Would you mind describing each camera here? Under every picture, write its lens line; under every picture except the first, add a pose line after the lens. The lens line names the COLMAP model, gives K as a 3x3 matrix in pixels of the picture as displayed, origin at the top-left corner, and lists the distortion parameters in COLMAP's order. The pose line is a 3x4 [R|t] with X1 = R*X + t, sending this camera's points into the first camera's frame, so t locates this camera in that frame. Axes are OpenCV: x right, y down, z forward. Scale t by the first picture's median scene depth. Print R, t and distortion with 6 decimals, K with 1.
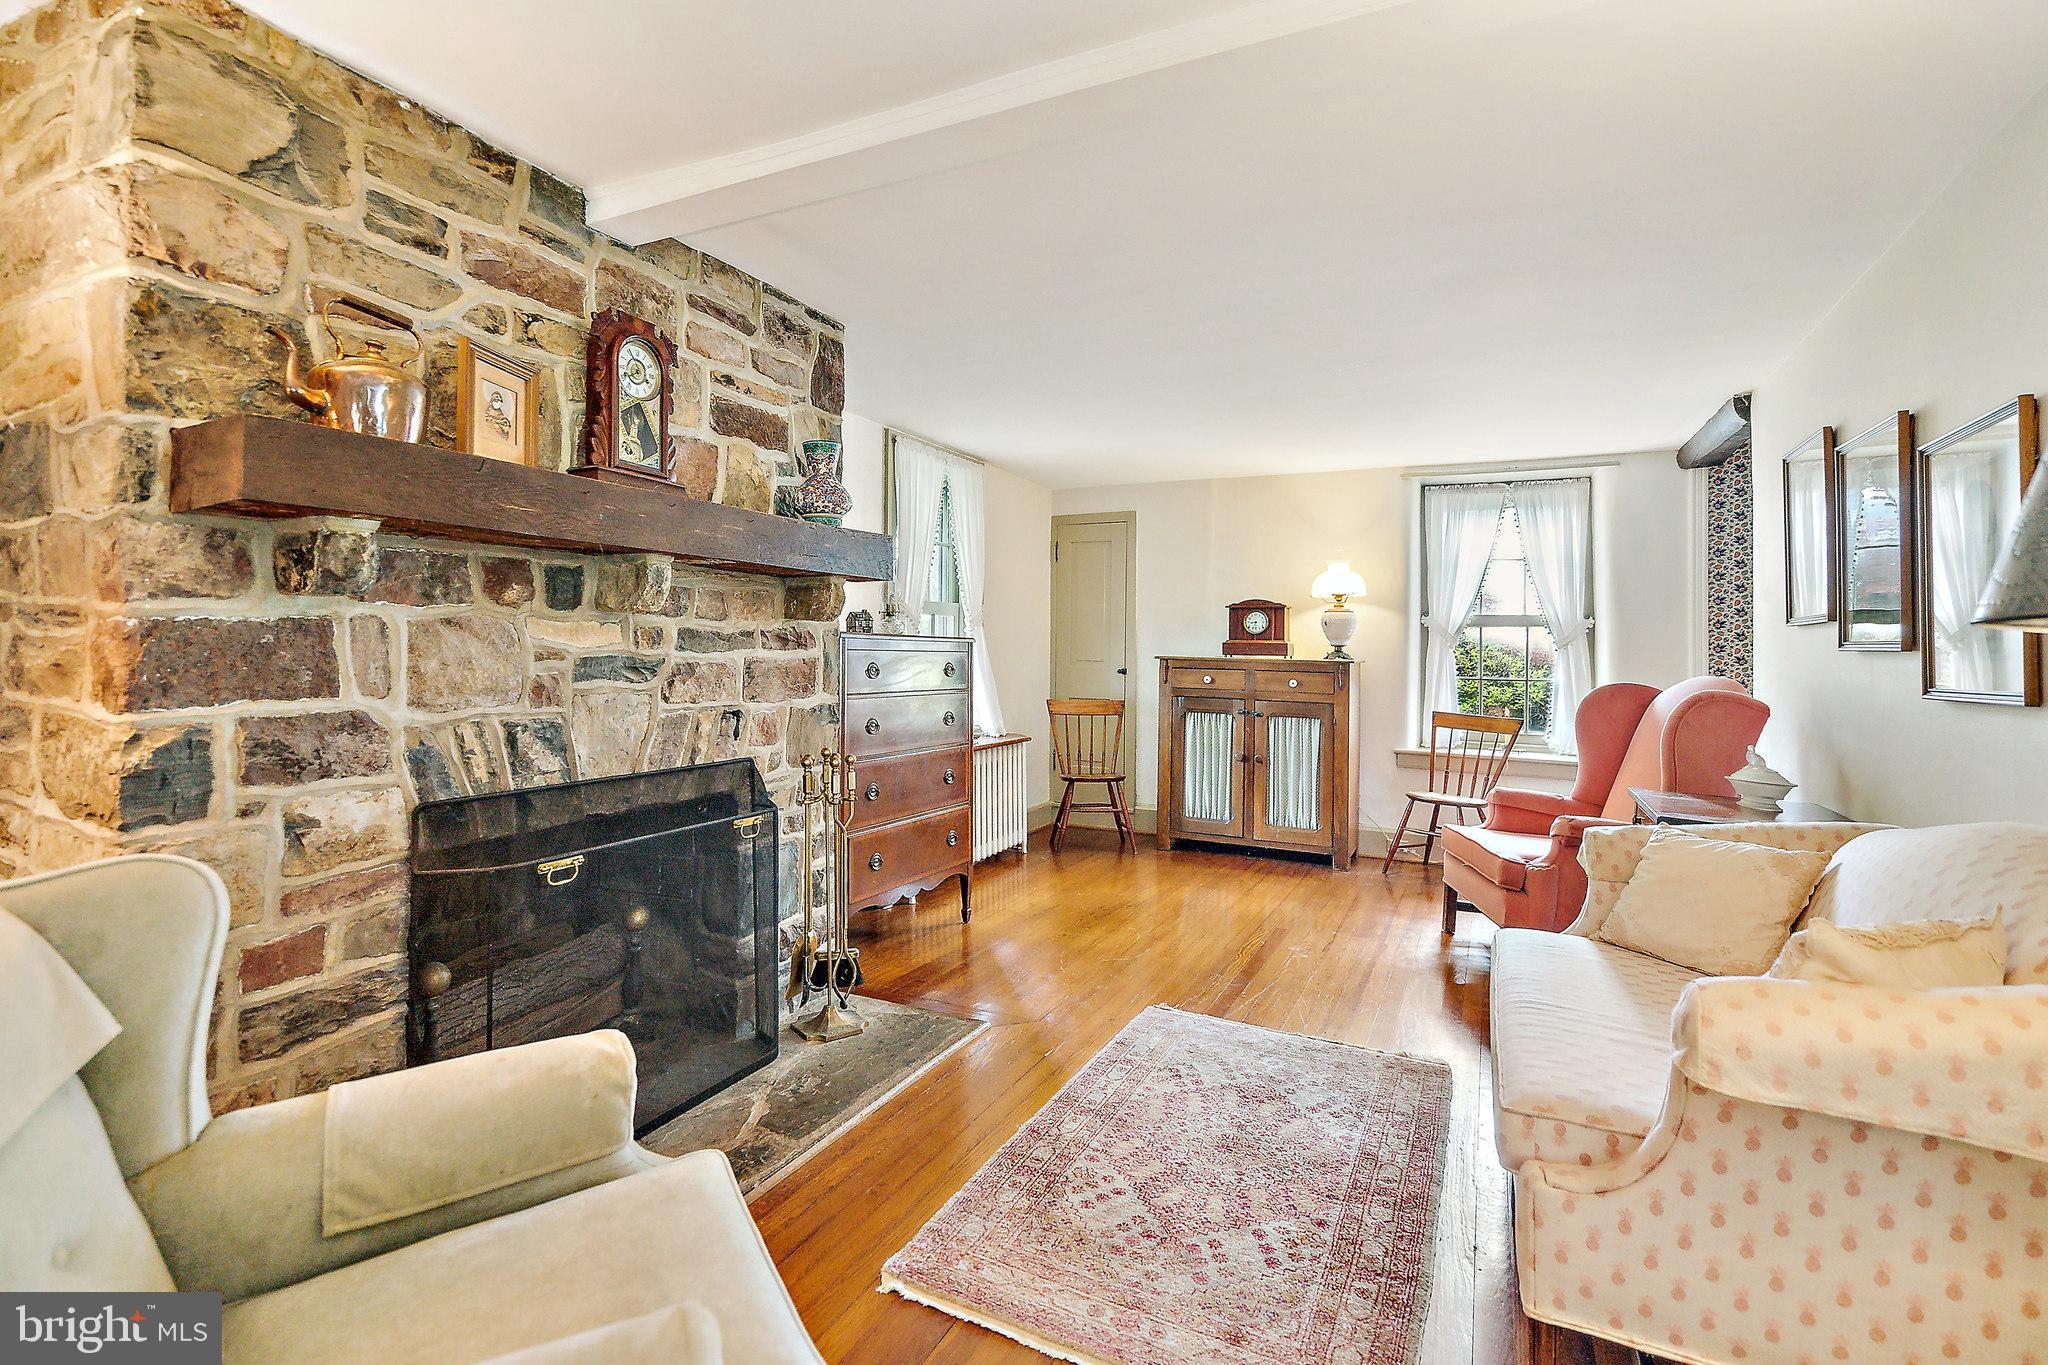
lens RADIAL K [[950.8, 0, 1019.5], [0, 950.8, 643.6], [0, 0, 1]] dist [-0.005230, -0.000877]
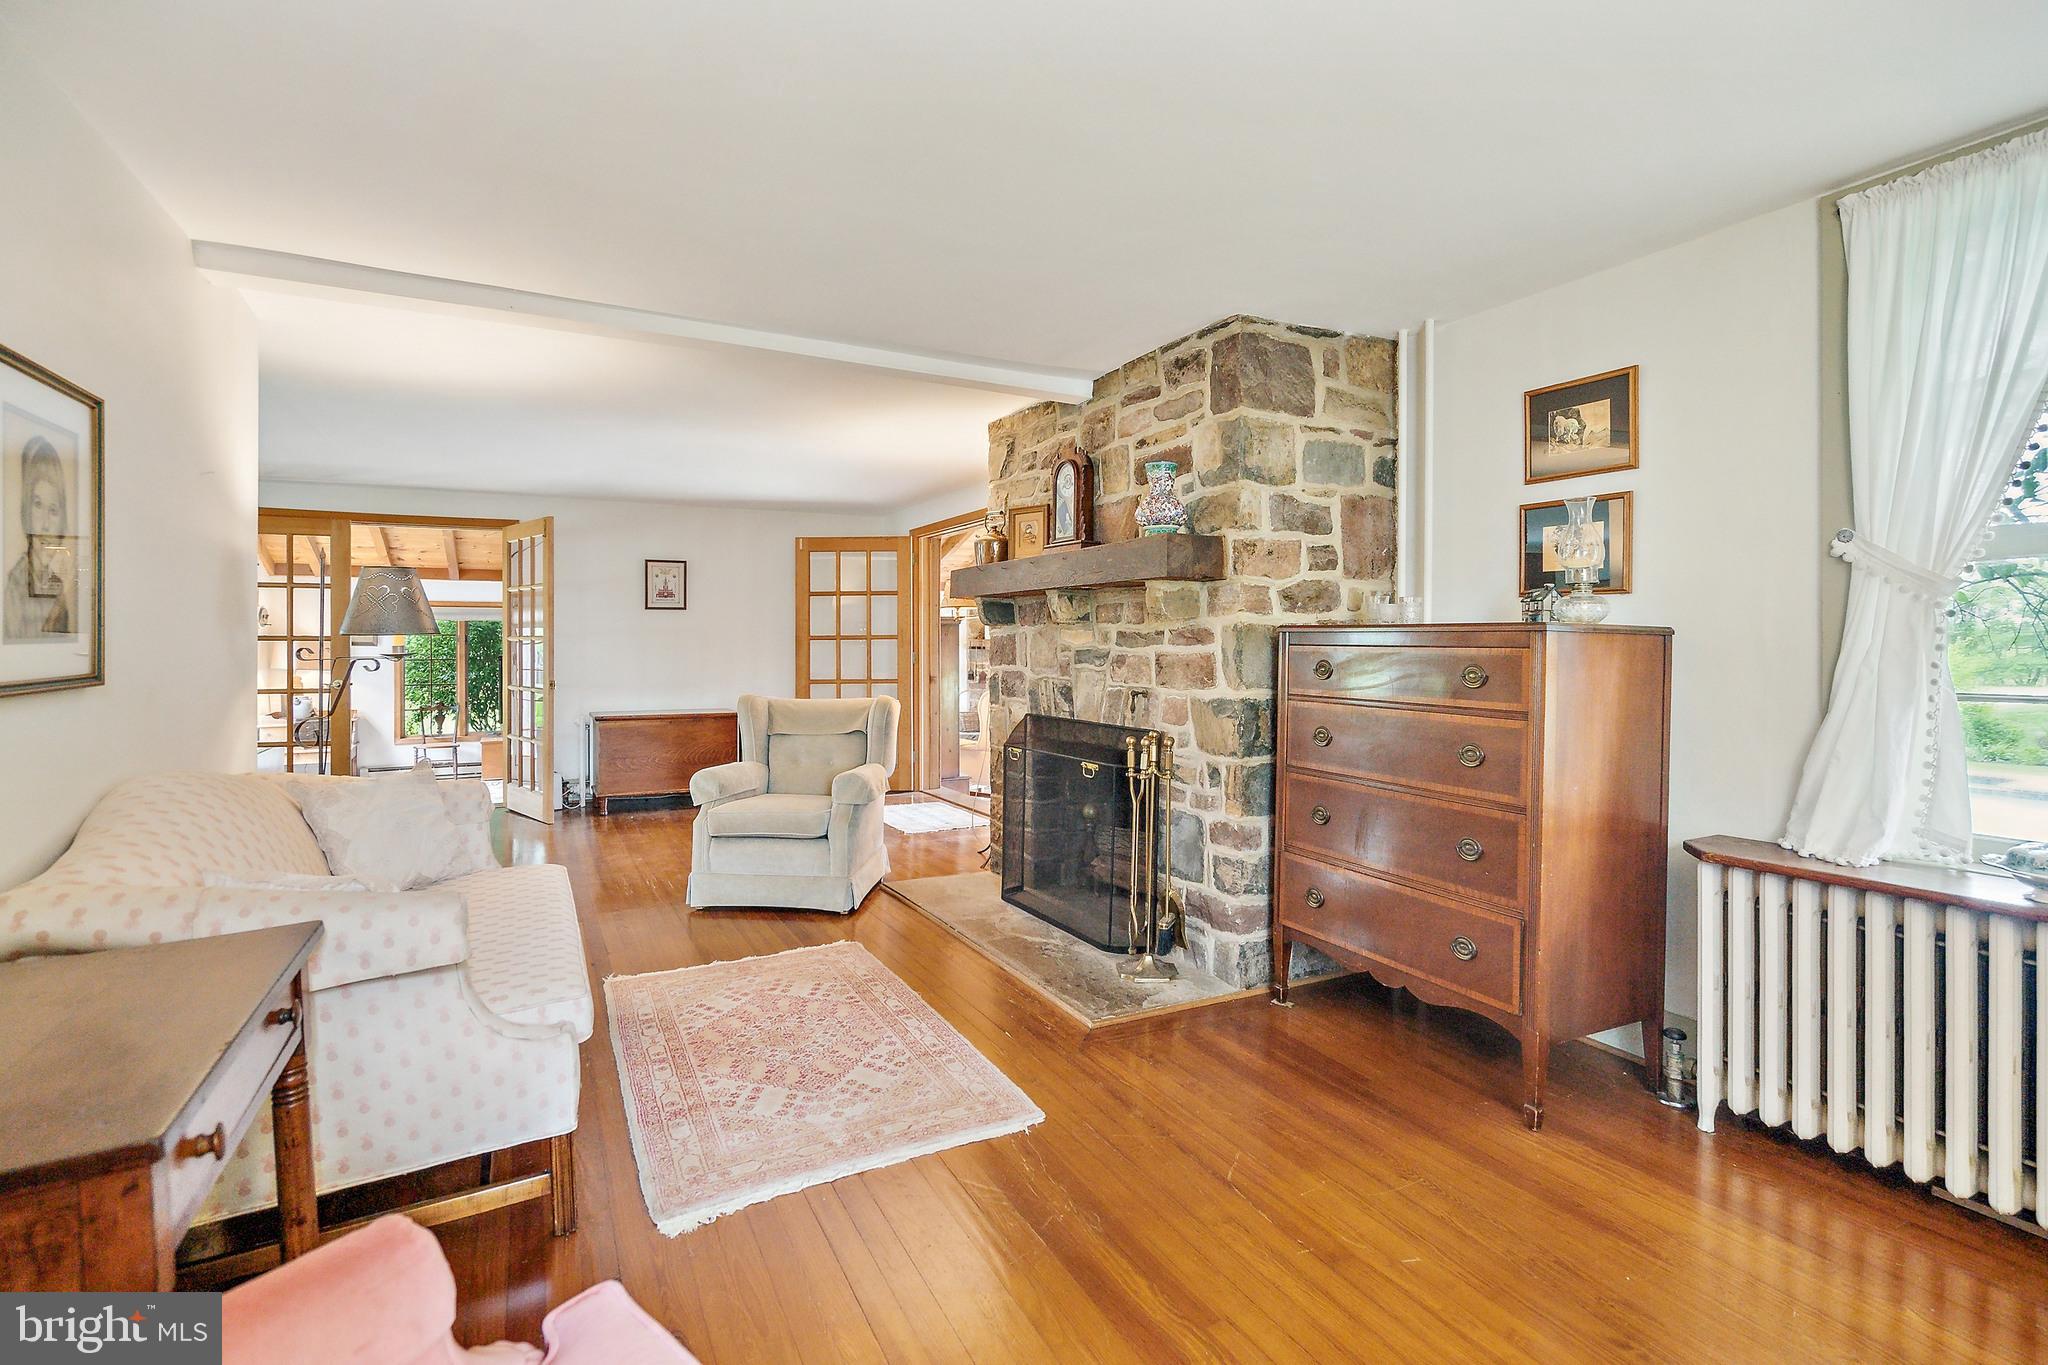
lens RADIAL K [[950.8, 0, 1019.5], [0, 950.8, 643.6], [0, 0, 1]] dist [-0.005230, -0.000877]
pose [[-0.583590, -0.002690, -0.812044, 0.884671], [0.007568, 0.999933, -0.008752, 0.014285], [0.812014, -0.011253, -0.583530, 1.654193]]
